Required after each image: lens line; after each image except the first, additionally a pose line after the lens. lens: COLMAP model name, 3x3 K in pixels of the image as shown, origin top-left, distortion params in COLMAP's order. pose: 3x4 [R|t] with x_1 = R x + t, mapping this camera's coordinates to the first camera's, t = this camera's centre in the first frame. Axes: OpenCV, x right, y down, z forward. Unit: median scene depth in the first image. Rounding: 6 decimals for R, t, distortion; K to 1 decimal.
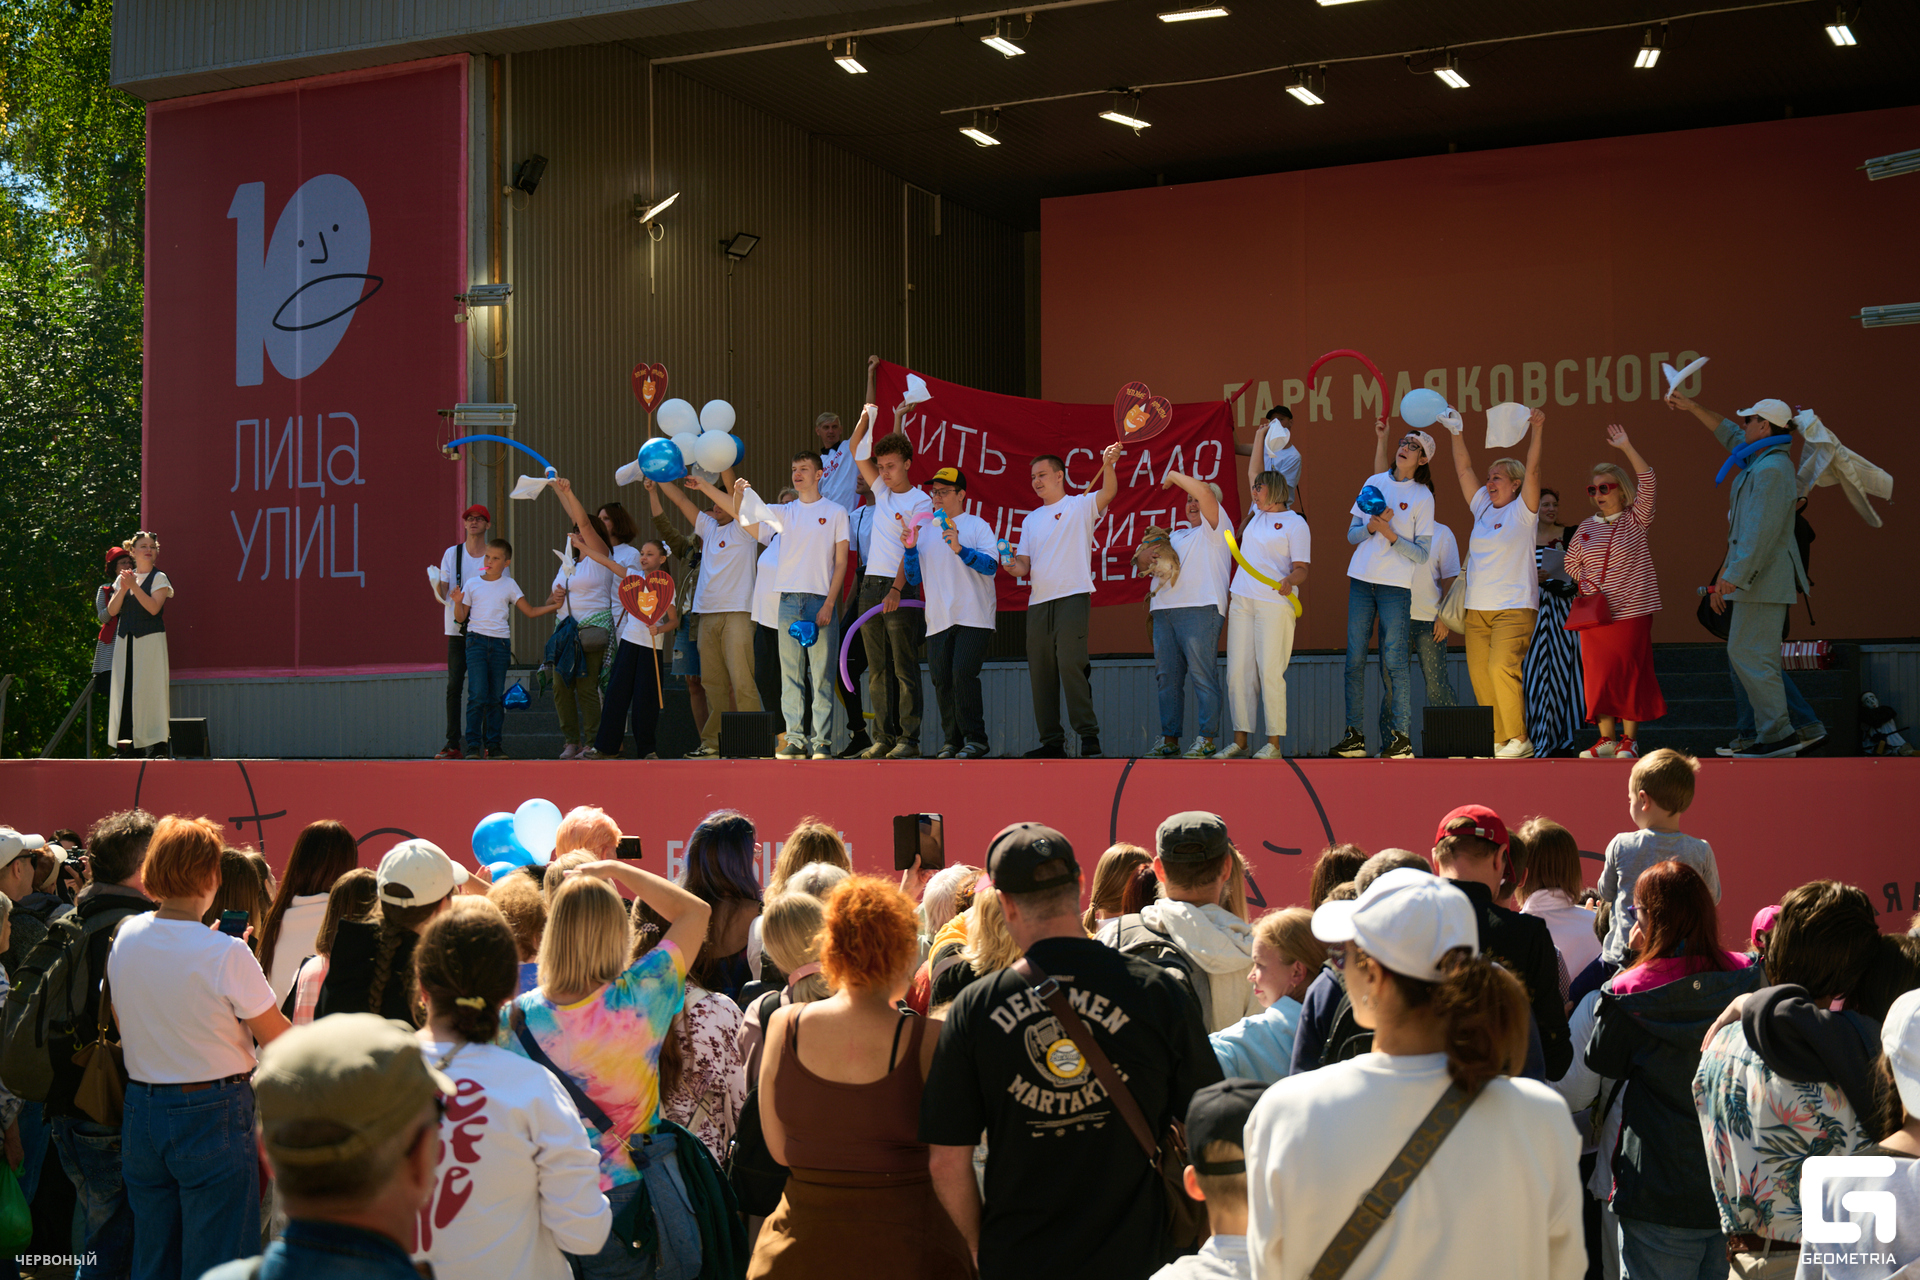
lens RADIAL K [[2600.5, 0, 960.0], [0, 2600.5, 640.0], [0, 0, 1]] dist [-0.008766, -0.015035]
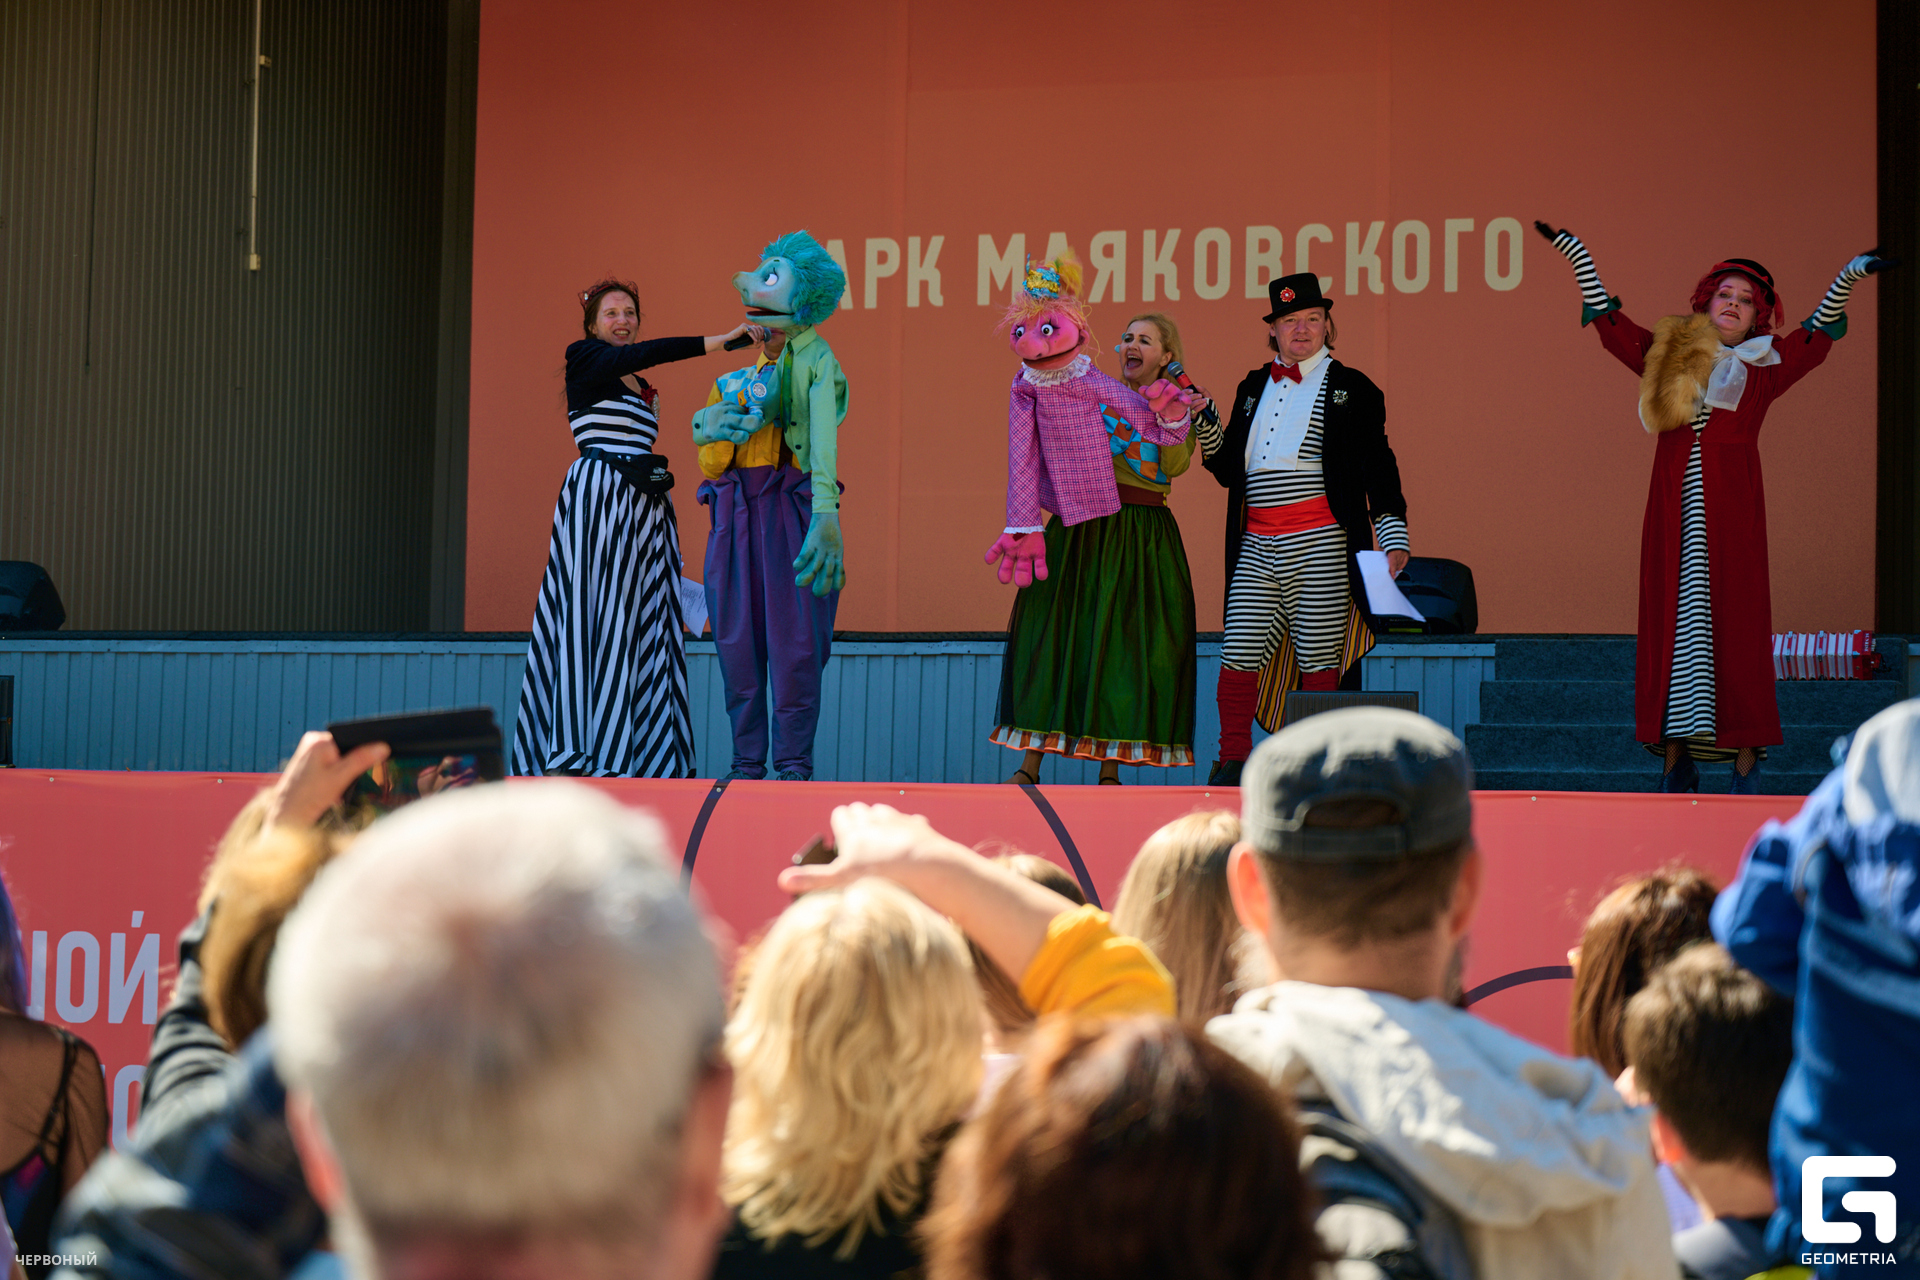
lens RADIAL K [[3578.0, 0, 960.0], [0, 3578.0, 640.0], [0, 0, 1]] dist [0.030662, 0.041146]
pose [[0.981903, 0.036231, 0.185886, -0.011254], [-0.031995, 0.999157, -0.025737, 0.019312], [-0.186662, 0.019323, 0.982234, 0.158086]]
